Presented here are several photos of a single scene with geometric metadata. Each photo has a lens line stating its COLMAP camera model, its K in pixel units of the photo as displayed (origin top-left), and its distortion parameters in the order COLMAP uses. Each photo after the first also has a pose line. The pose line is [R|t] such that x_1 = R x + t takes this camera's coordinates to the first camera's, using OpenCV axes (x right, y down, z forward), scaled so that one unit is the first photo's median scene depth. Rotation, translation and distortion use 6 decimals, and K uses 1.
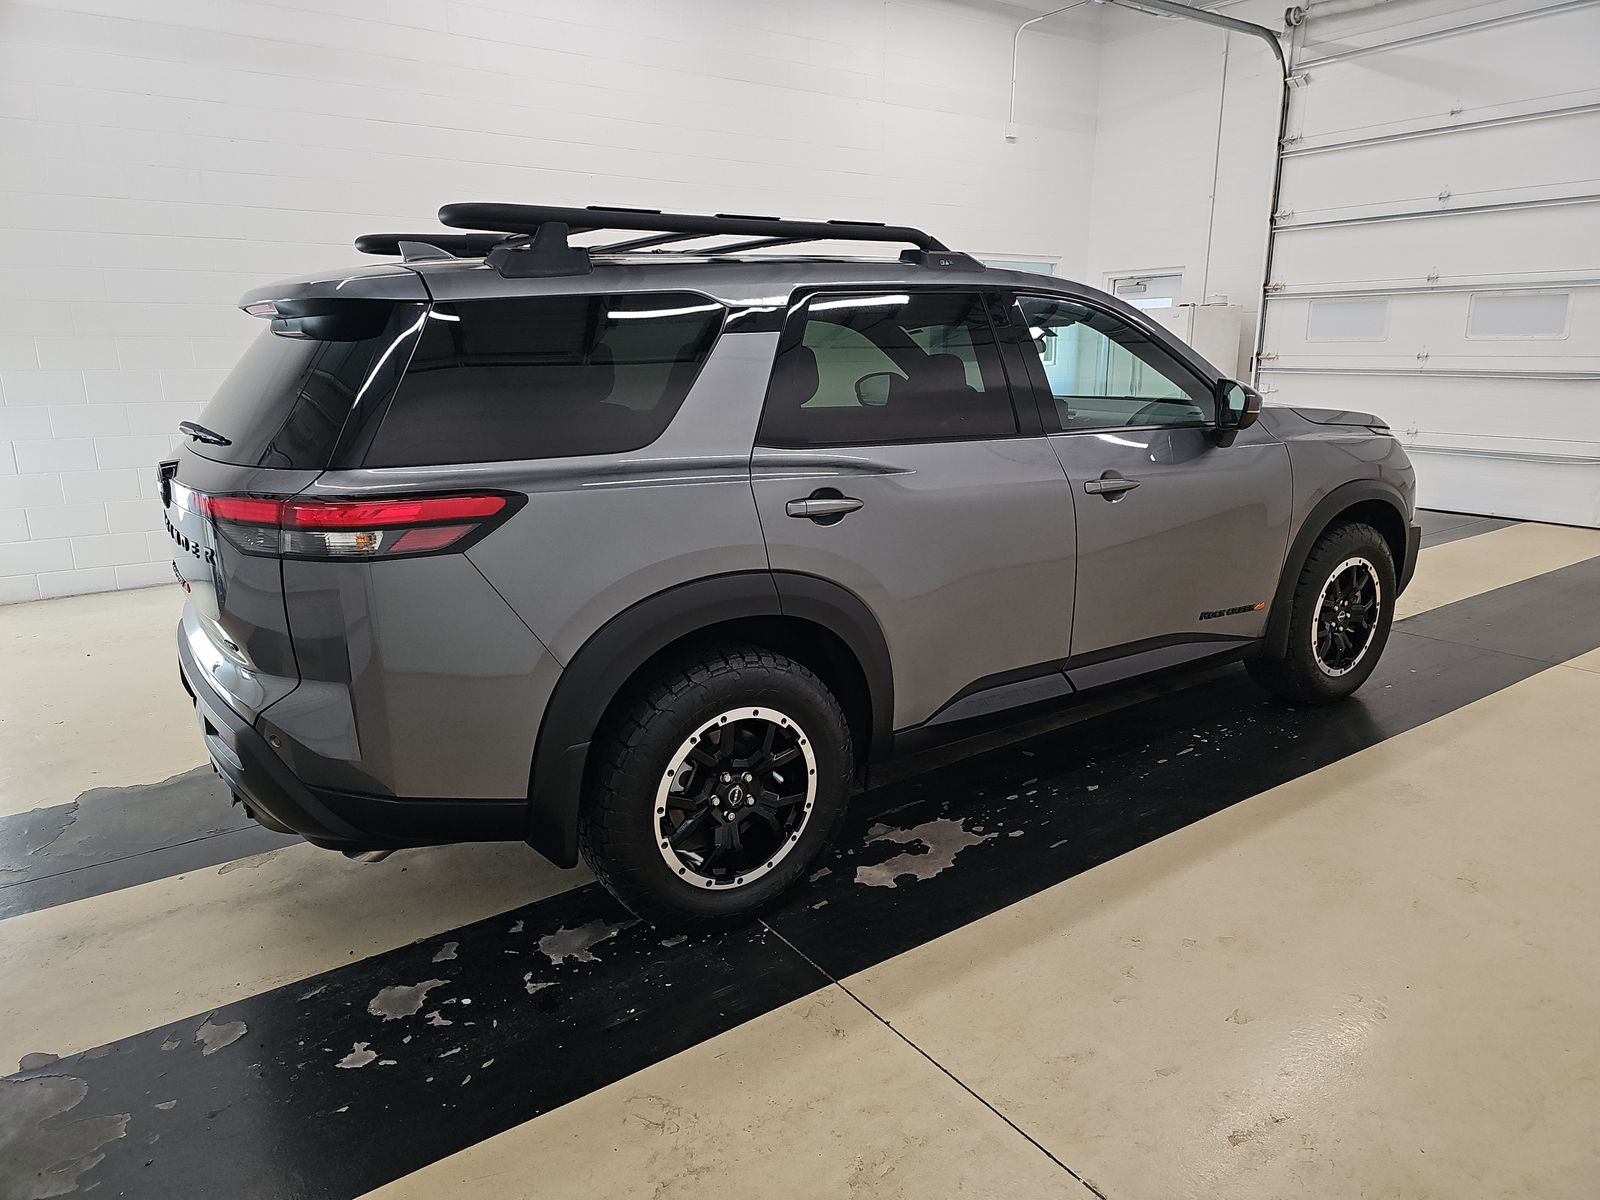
lens RADIAL K [[1060.6, 0, 808.3], [0, 1060.6, 597.8], [0, 0, 1]] dist [0.063742, -0.056526]
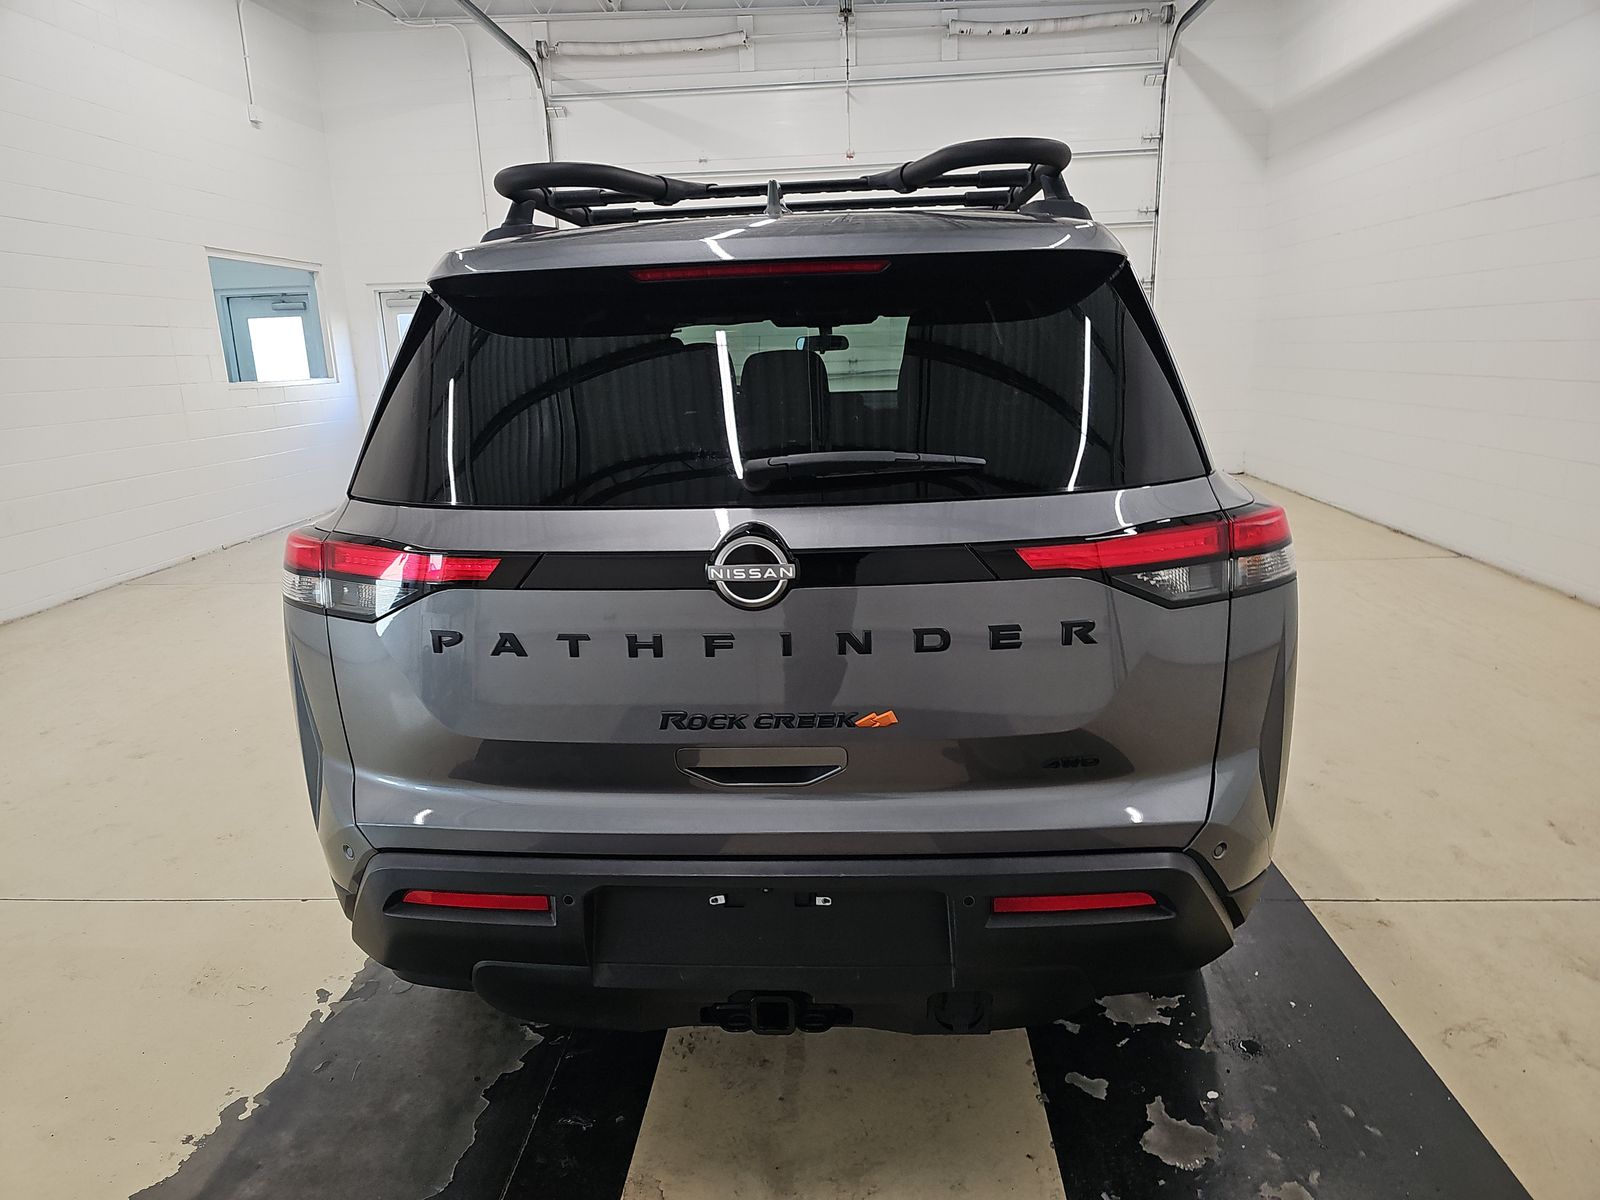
lens RADIAL K [[1060.6, 0, 793.9], [0, 1060.6, 600.7], [0, 0, 1]] dist [0.063742, -0.056526]
pose [[0.618078, -0.196471, 0.761170, -0.406016], [0.214033, 0.973744, 0.077543, -0.049635], [-0.756419, 0.114987, 0.643900, 0.249018]]
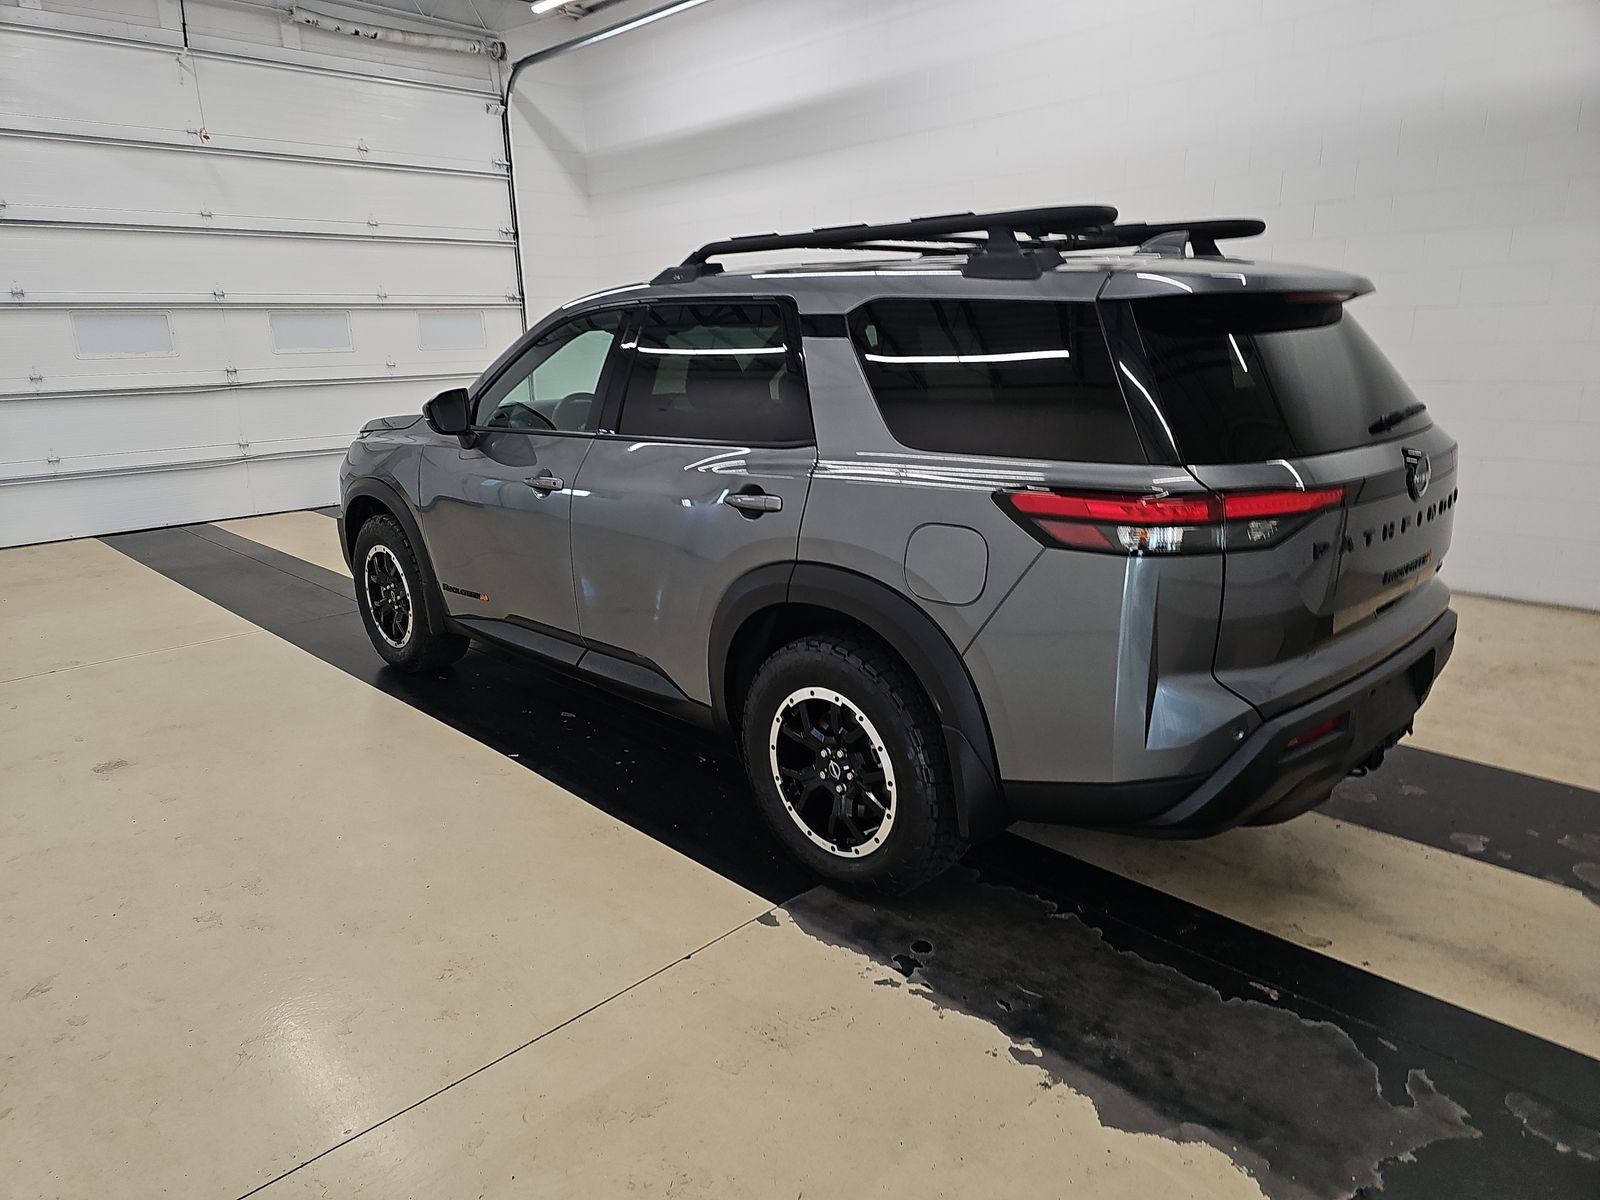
lens RADIAL K [[1060.6, 0, 804.1], [0, 1060.6, 596.5], [0, 0, 1]] dist [0.063742, -0.056526]
pose [[-0.180744, -0.227129, 0.956945, -0.576467], [0.258747, 0.927715, 0.269063, -0.159387], [-0.948884, 0.296238, -0.108910, 0.661004]]
